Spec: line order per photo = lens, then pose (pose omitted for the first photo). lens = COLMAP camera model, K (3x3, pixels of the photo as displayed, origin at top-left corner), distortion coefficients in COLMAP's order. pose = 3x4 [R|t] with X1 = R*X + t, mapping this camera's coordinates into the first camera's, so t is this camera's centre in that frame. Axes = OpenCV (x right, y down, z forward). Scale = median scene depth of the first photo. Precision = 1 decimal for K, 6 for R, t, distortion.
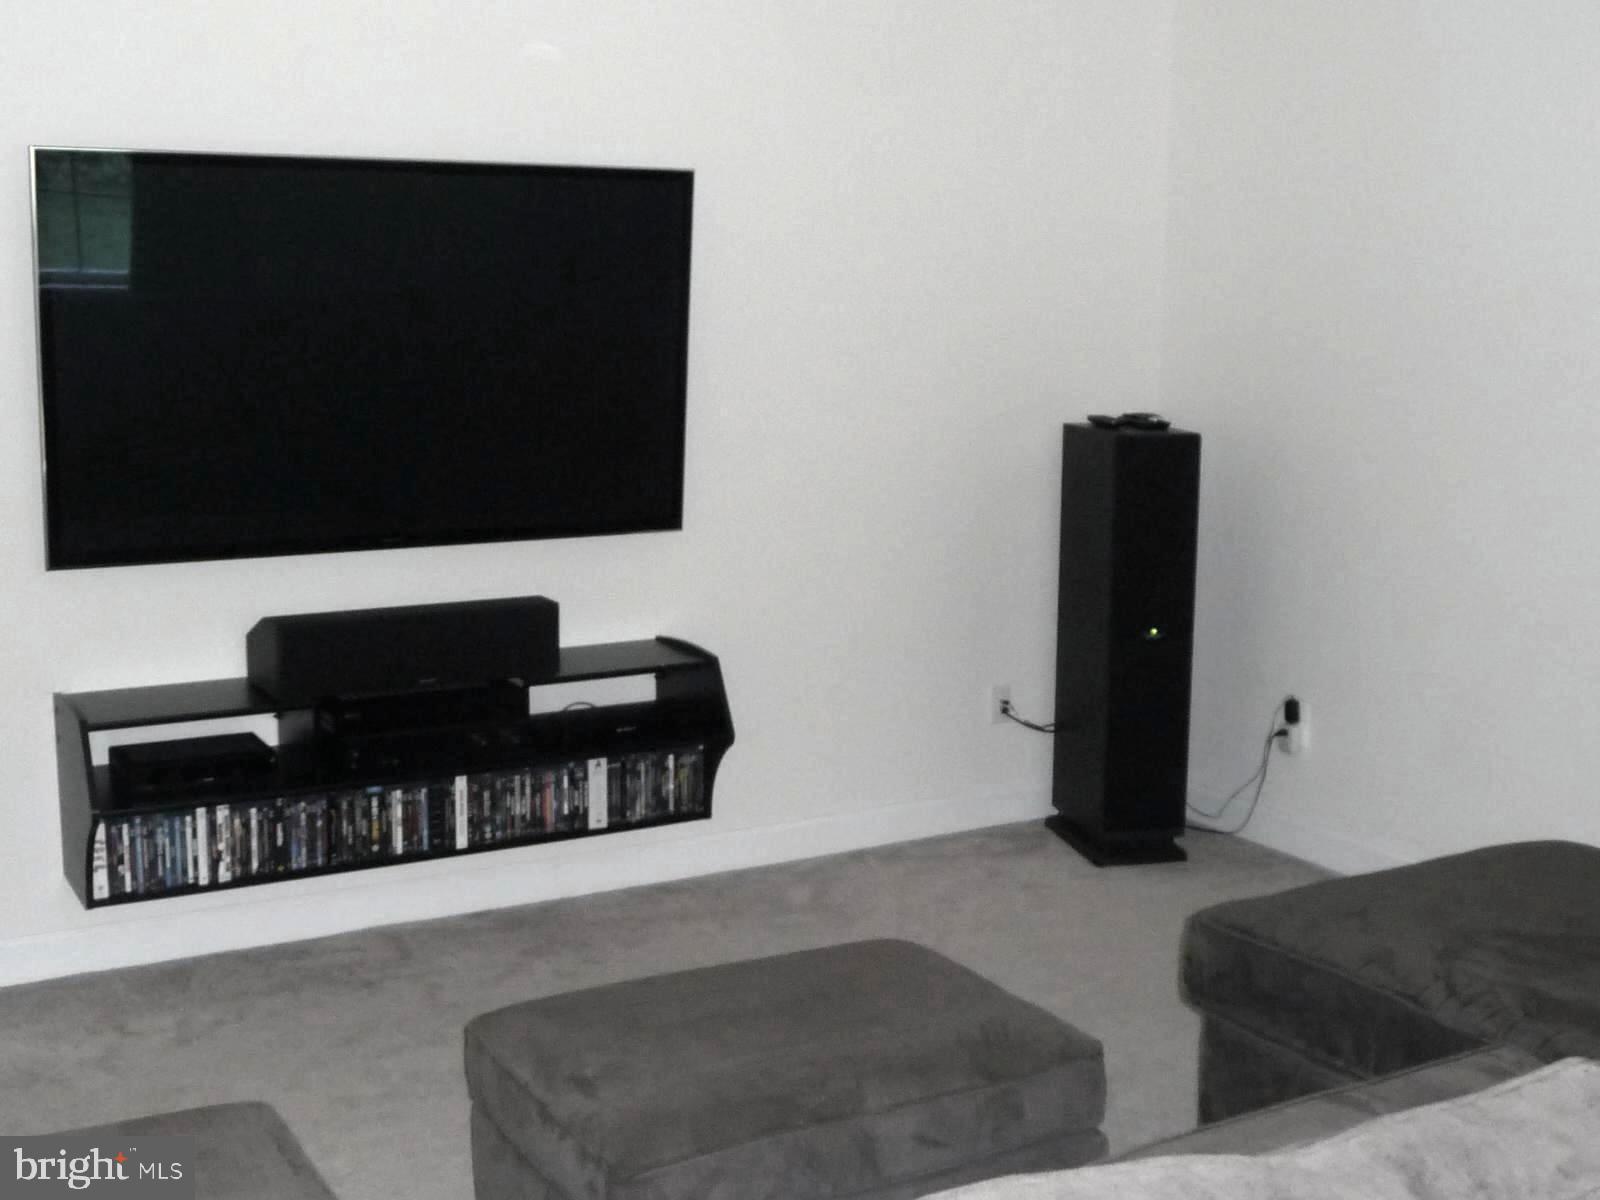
lens RADIAL K [[1955.8, 0, 796.8], [0, 1955.8, 597.8], [0, 0, 1]] dist [-0.047277, 0.000000]
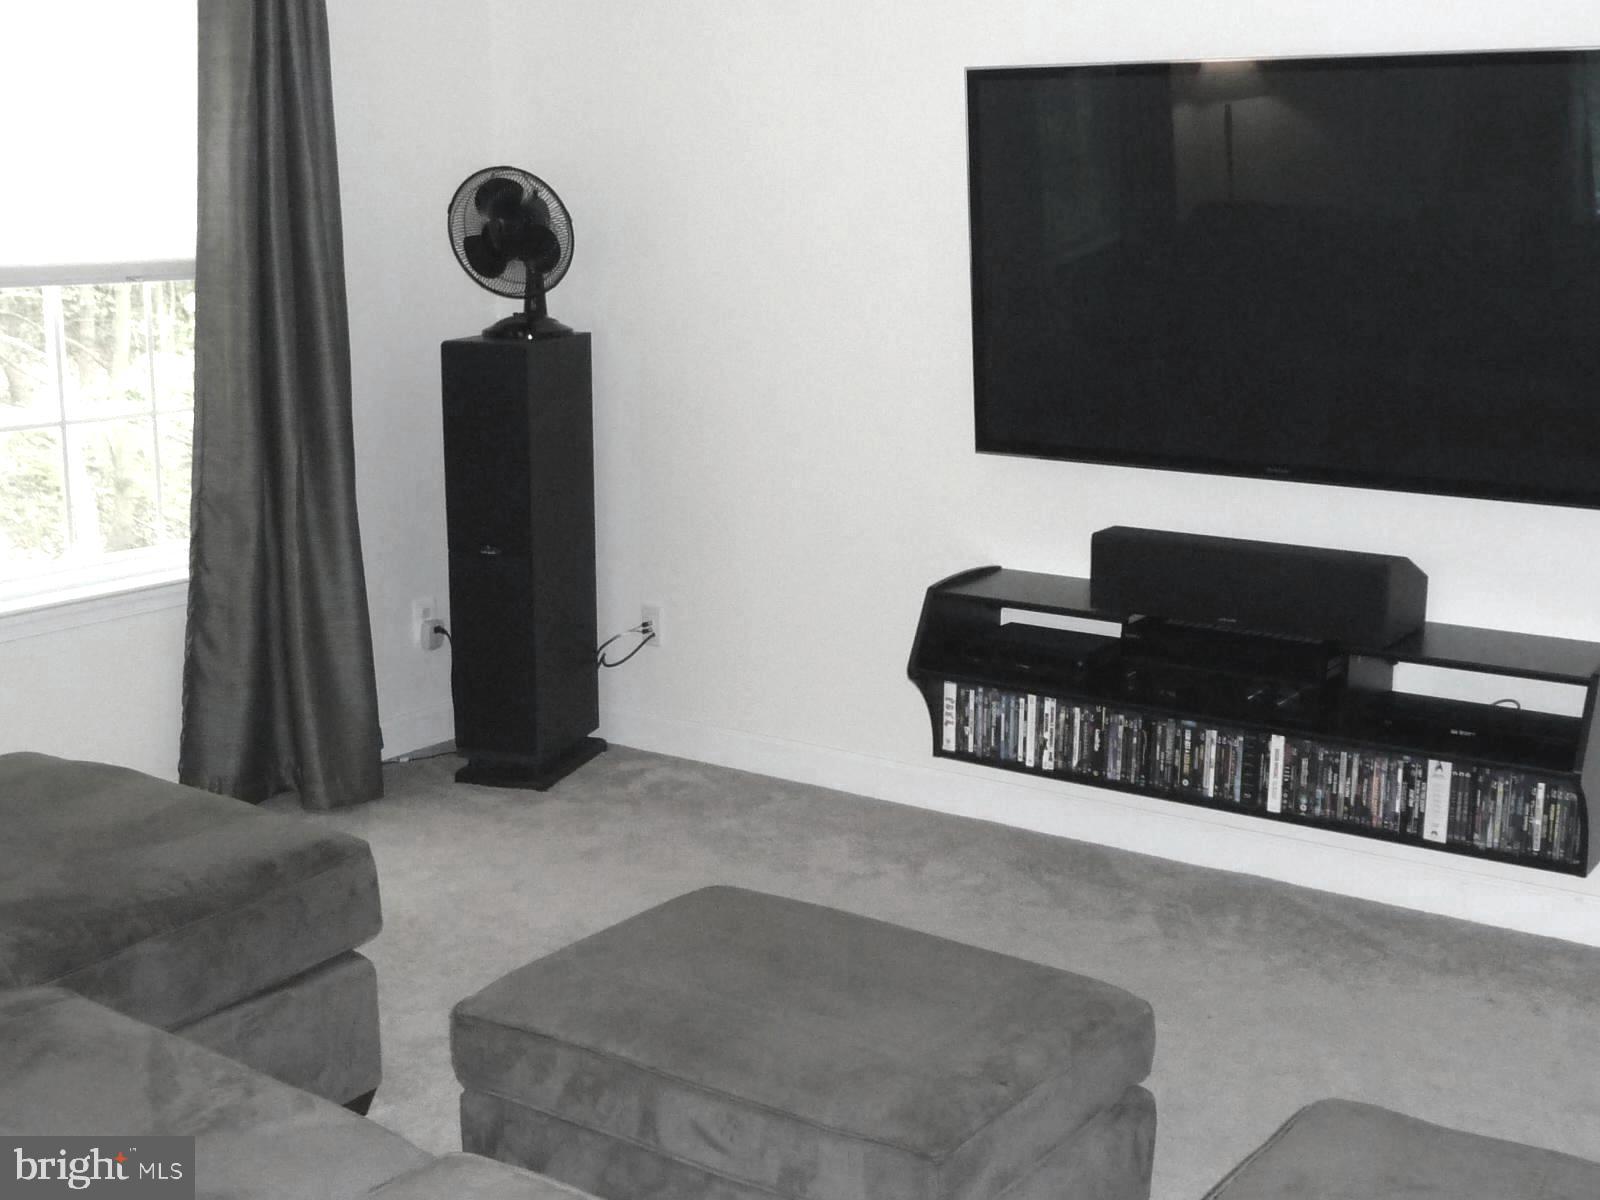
lens RADIAL K [[1955.8, 0, 797.8], [0, 1955.8, 602.7], [0, 0, 1]] dist [-0.047277, 0.000000]
pose [[0.417535, 0.179054, -0.890844, 0.544443], [-0.141874, 0.981215, 0.130723, -0.057318], [0.897517, 0.071806, 0.435095, 0.402583]]
